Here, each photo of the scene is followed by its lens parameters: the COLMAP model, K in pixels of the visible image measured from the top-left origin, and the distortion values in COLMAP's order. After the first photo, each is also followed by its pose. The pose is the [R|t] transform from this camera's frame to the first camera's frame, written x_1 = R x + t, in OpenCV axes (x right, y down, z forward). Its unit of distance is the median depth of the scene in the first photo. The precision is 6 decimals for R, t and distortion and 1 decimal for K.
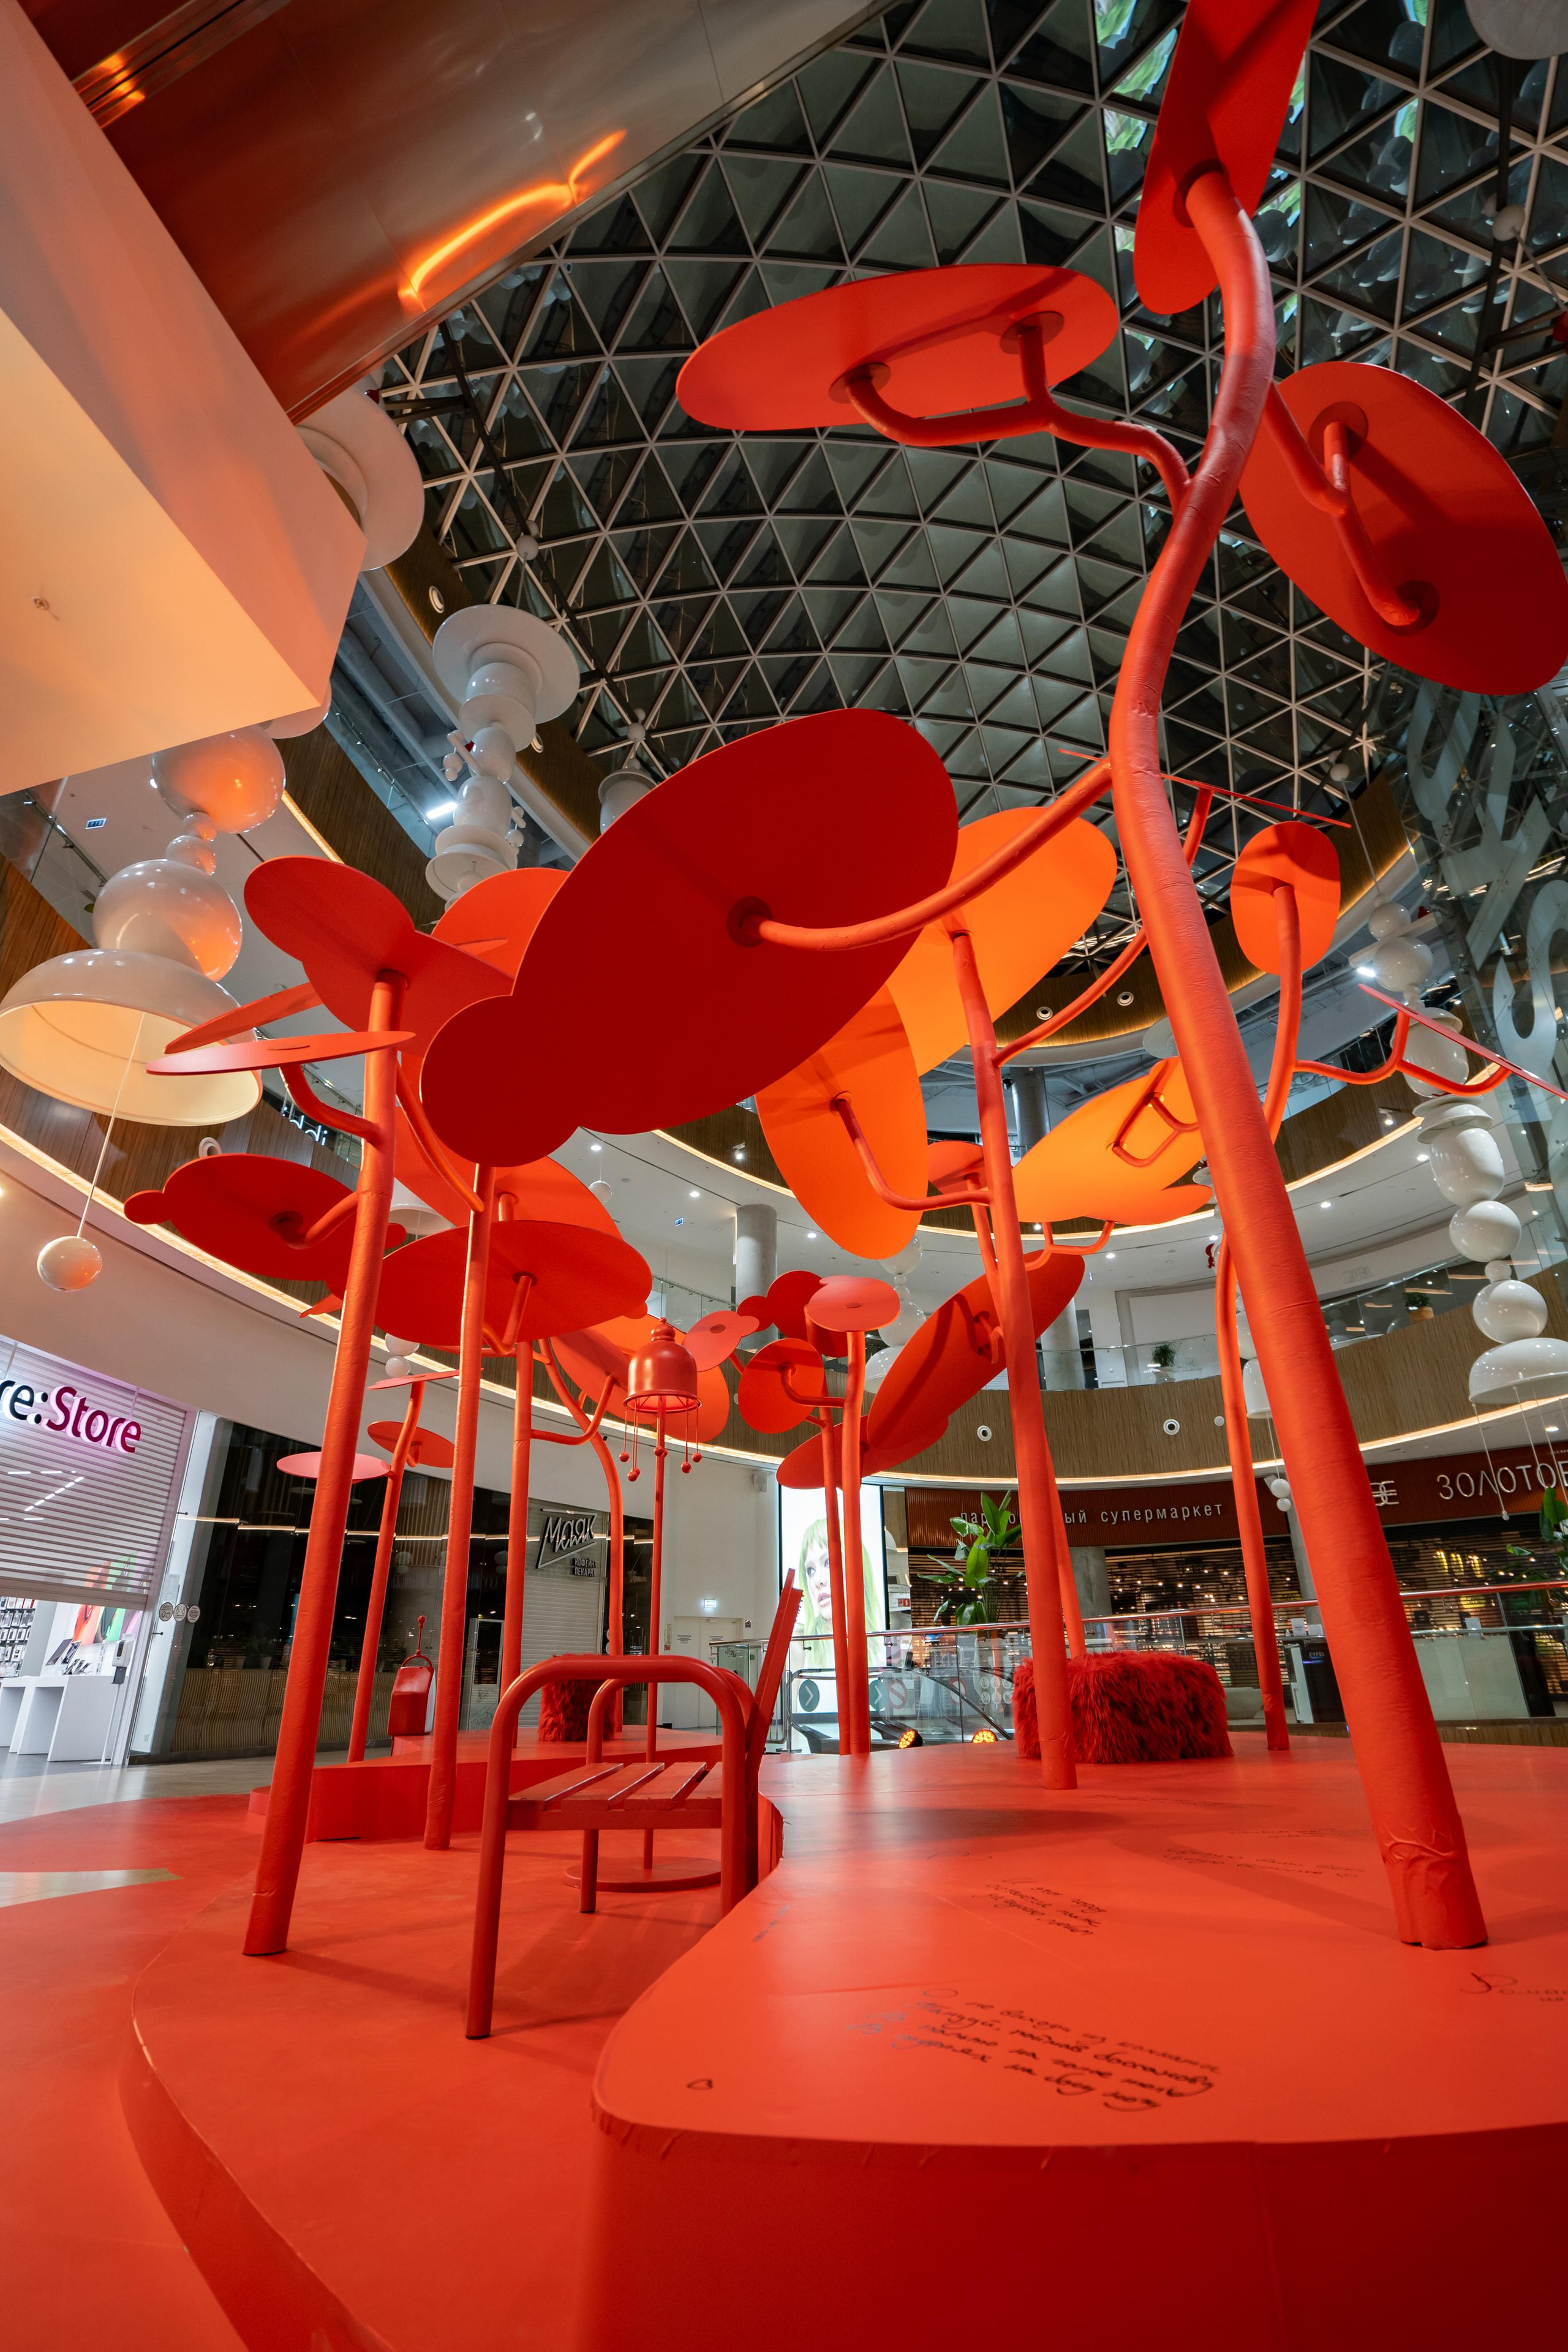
lens RADIAL K [[1127.5, 0, 794.8], [0, 1127.5, 1151.9], [0, 0, 1]] dist [-0.053863, 0.016299]
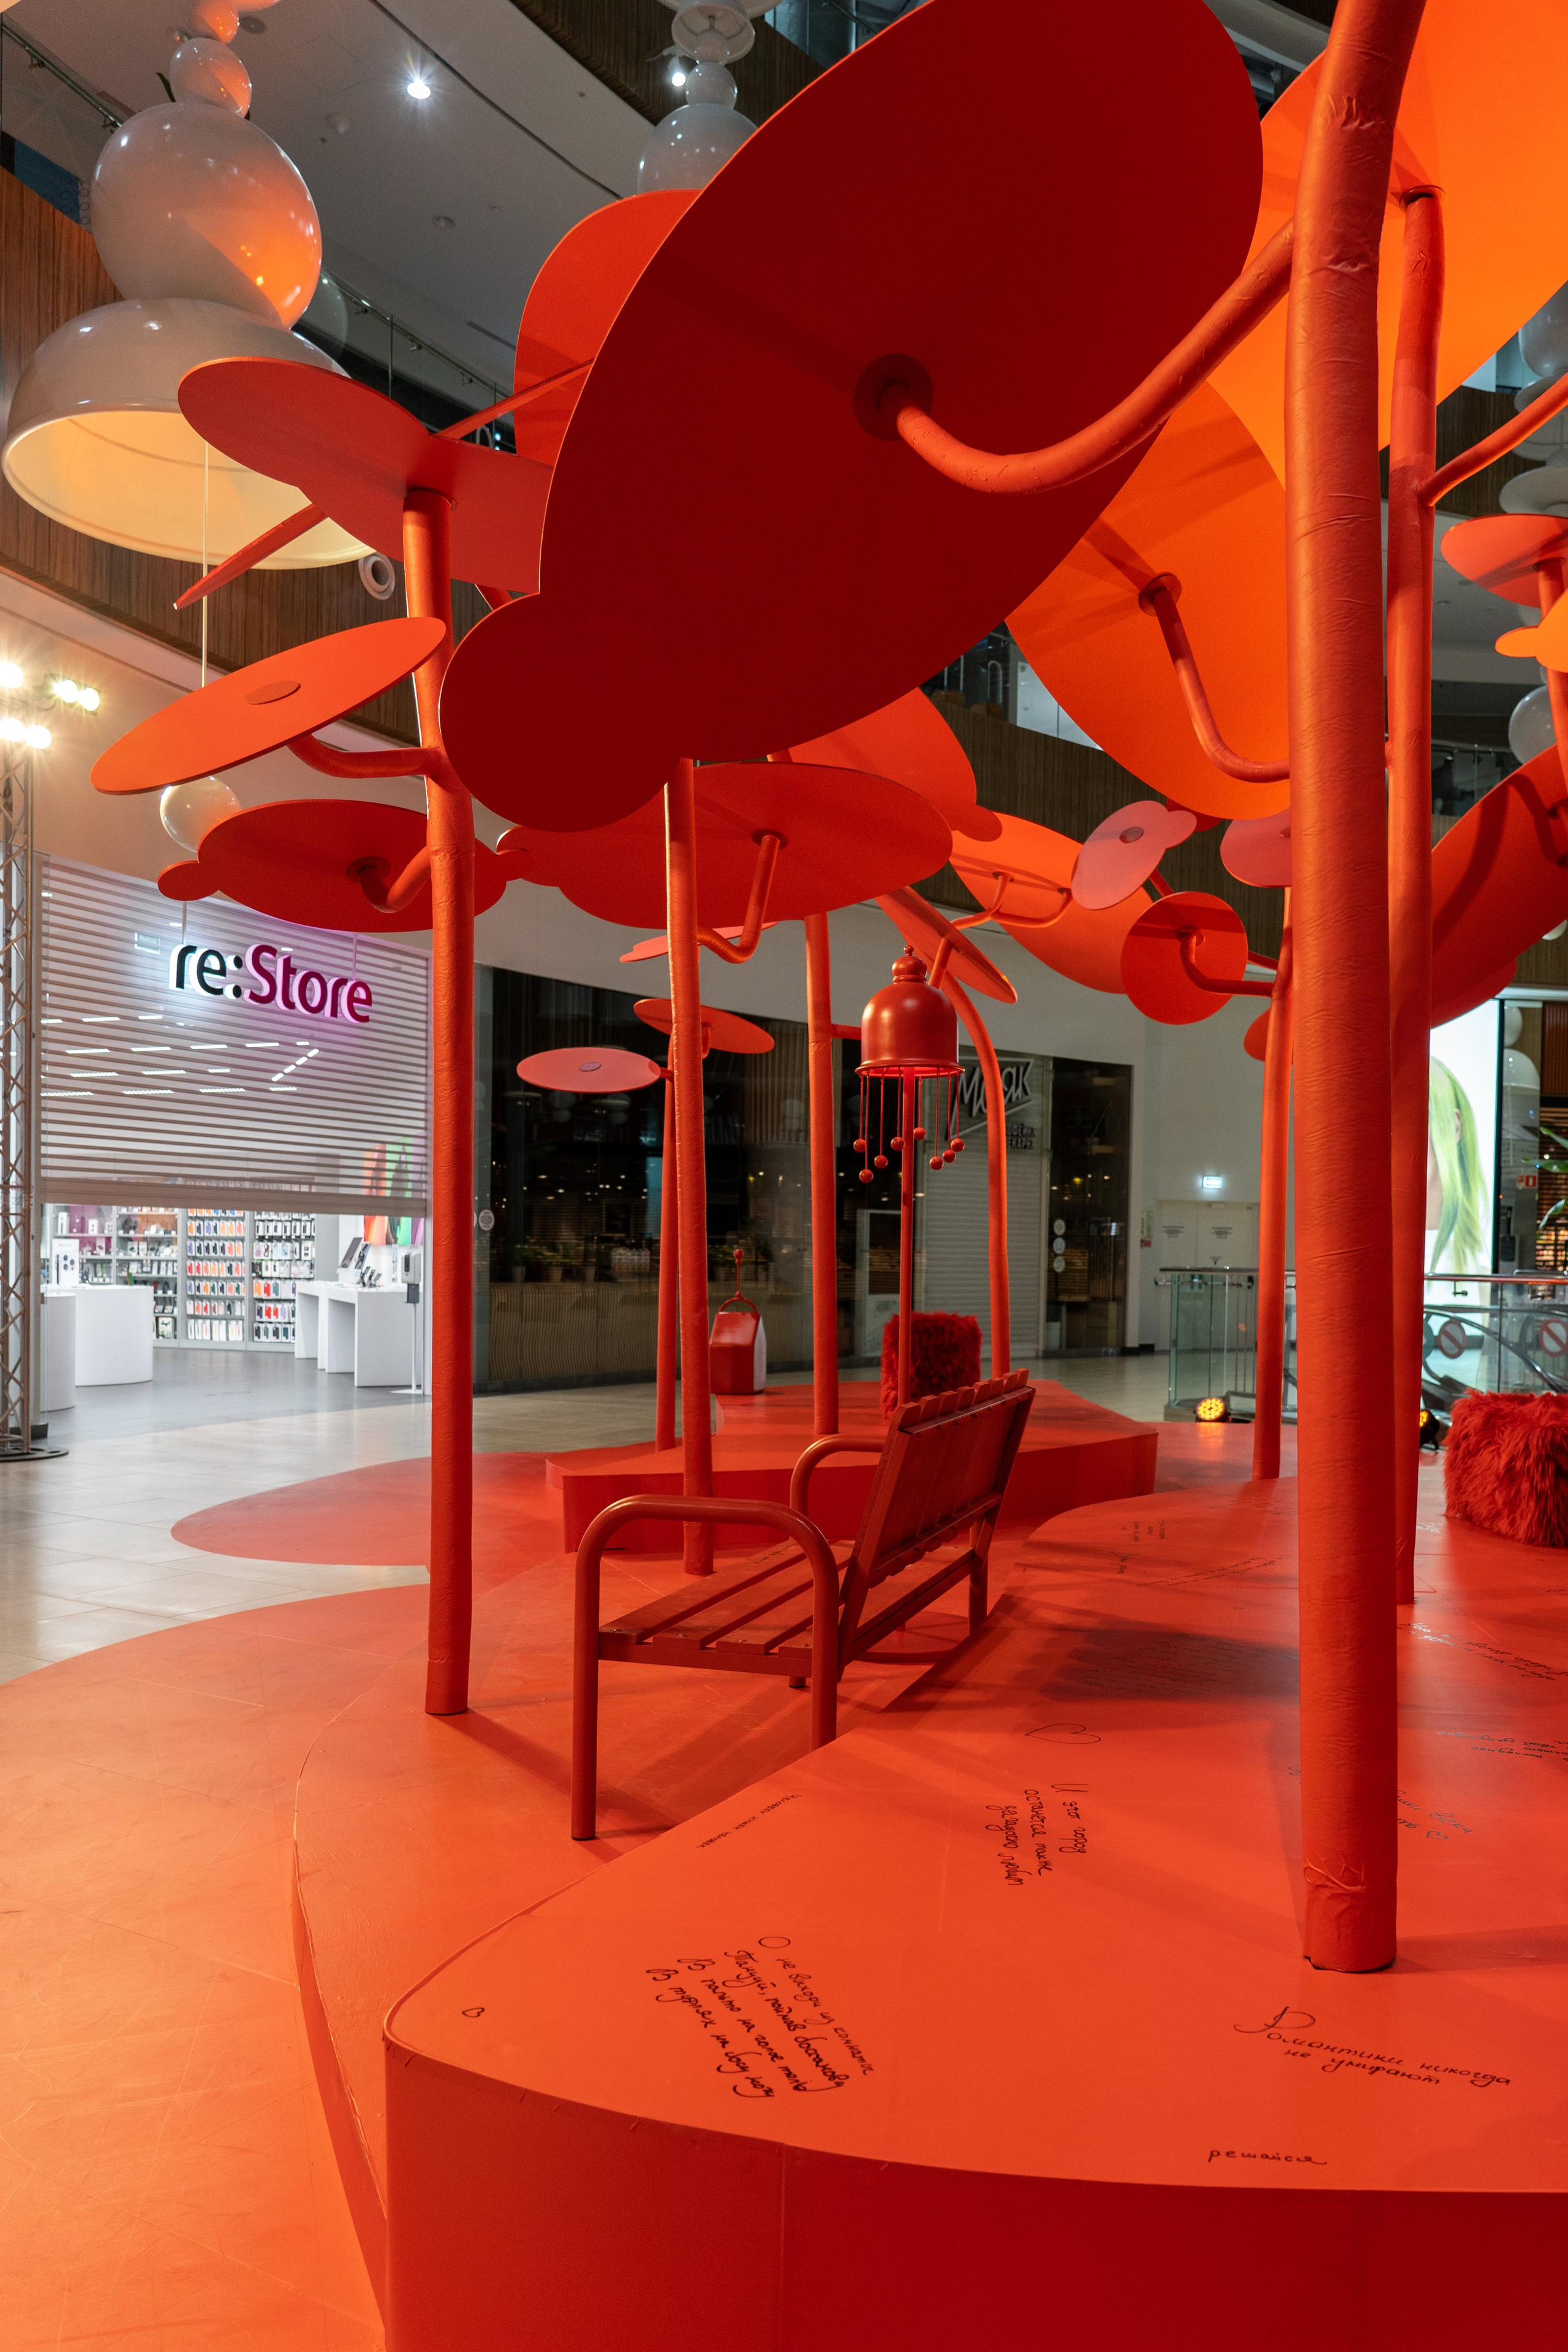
lens RADIAL K [[1813.1, 0, 846.1], [0, 1813.1, 1336.2], [0, 0, 1]] dist [-0.008668, -0.005943]
pose [[0.953290, 0.039550, -0.299457, 0.082361], [0.107672, 0.881773, 0.459219, -0.068332], [0.282216, -0.470012, 0.836327, -0.024543]]
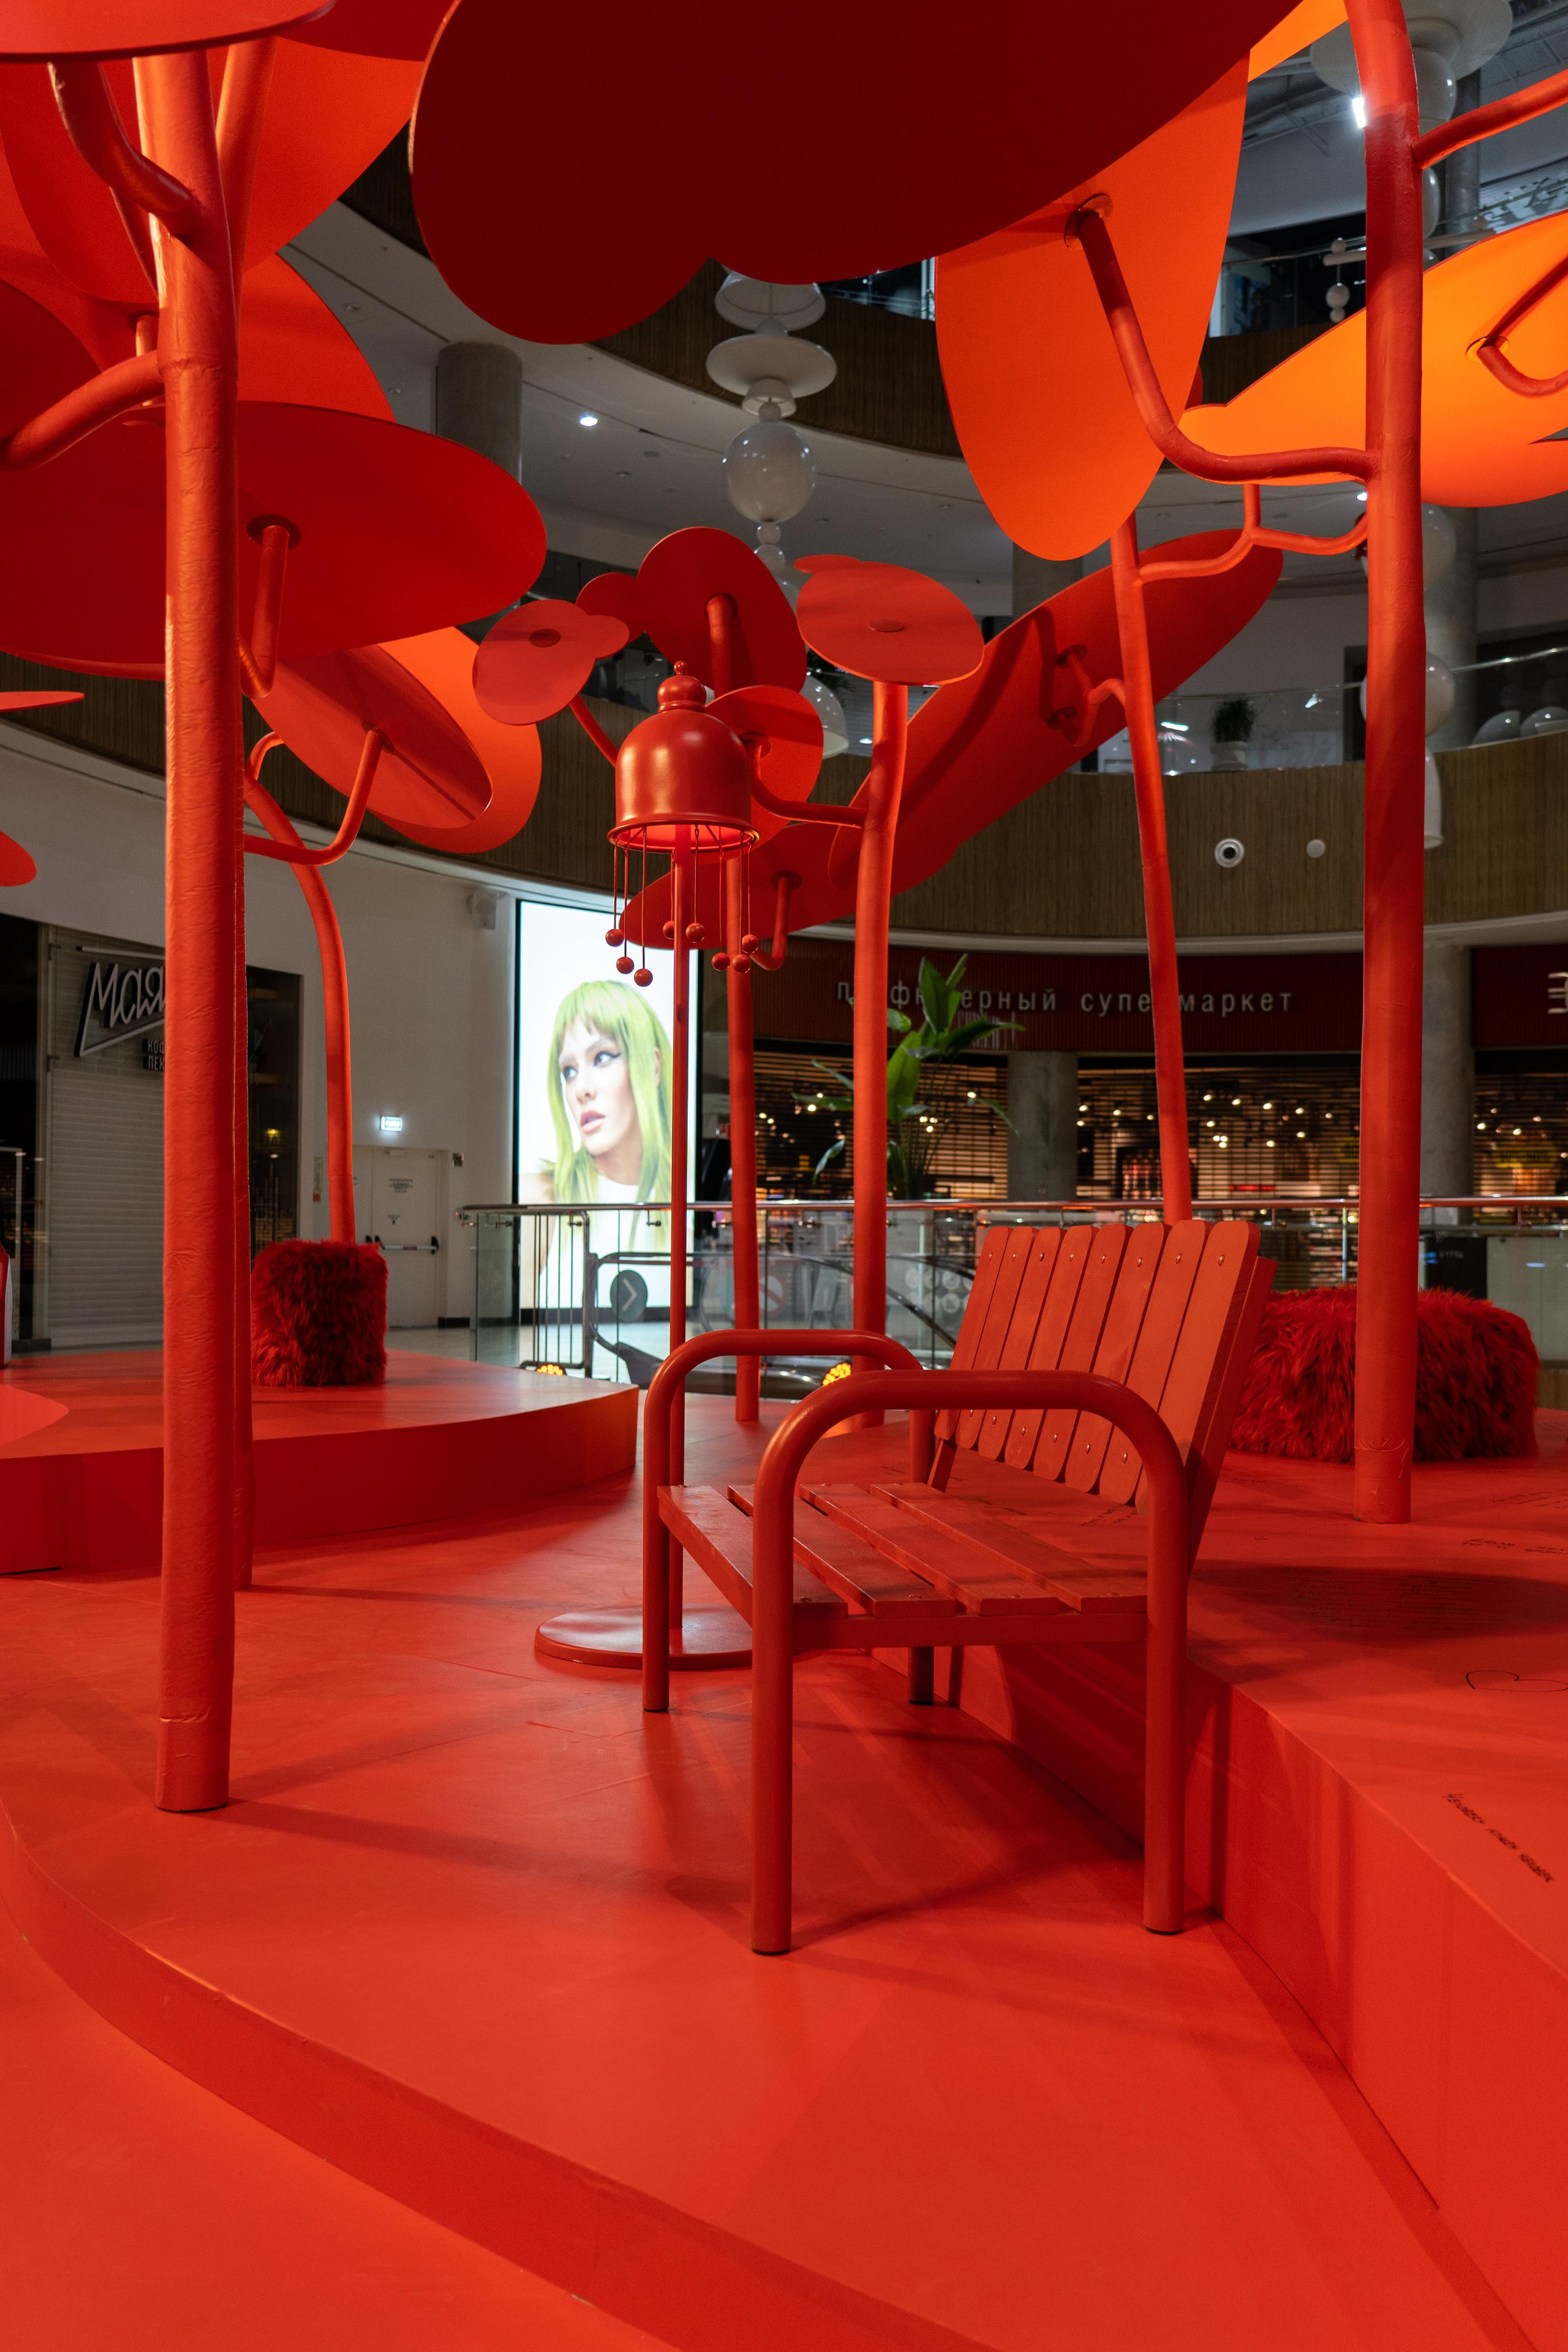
lens RADIAL K [[2120.1, 0, 804.5], [0, 2120.1, 1276.8], [0, 0, 1]] dist [-0.001784, 0.016761]
pose [[0.985287, 0.020929, 0.169623, -0.092840], [-0.094257, 0.894436, 0.437150, -0.010430], [-0.142567, -0.446706, 0.883249, 0.021138]]
